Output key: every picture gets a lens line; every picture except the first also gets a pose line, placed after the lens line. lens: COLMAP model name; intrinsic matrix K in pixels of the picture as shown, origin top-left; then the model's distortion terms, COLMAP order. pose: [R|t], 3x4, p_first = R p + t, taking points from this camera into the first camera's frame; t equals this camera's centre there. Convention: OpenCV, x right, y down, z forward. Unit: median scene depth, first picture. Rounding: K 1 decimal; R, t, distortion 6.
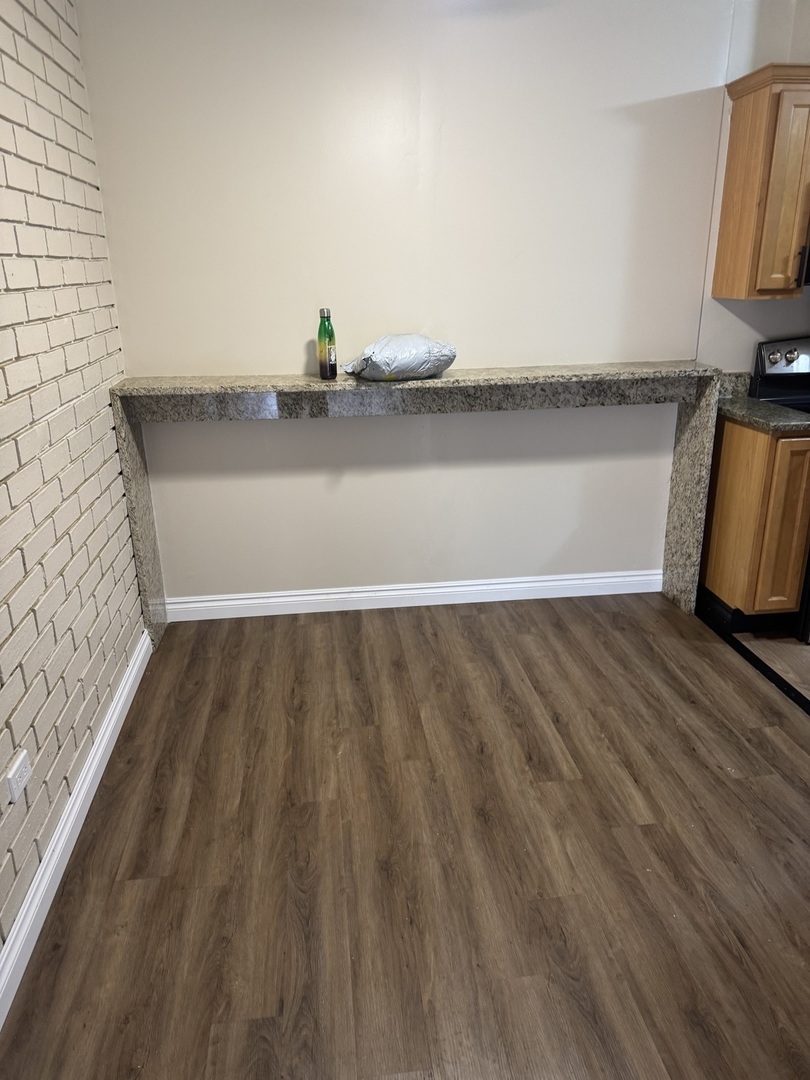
lens RADIAL K [[770.6, 0, 403.6], [0, 770.6, 538.6], [0, 0, 1]] dist [0.025444, -0.015967]
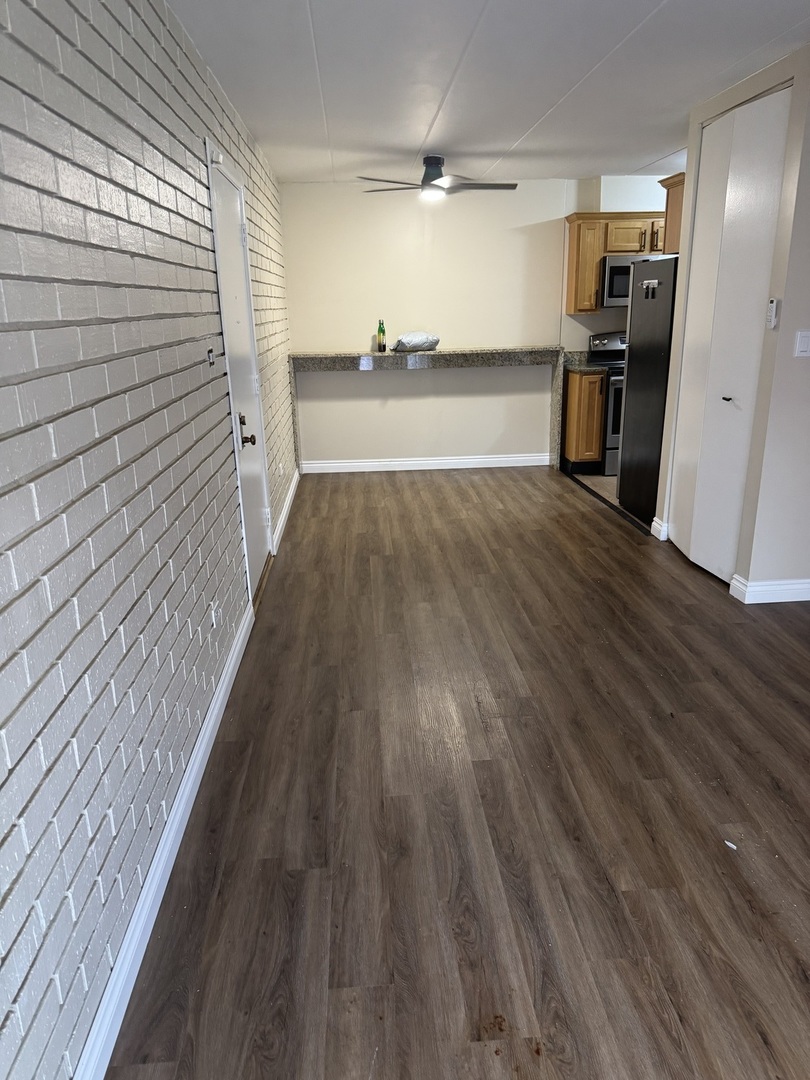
lens RADIAL K [[770.6, 0, 395.2], [0, 770.6, 563.2], [0, 0, 1]] dist [0.025444, -0.015967]
pose [[0.997792, 0.012549, -0.065215, 0.093245], [-0.013197, 0.999868, -0.009513, 0.426794], [0.065087, 0.010353, 0.997826, -1.218672]]
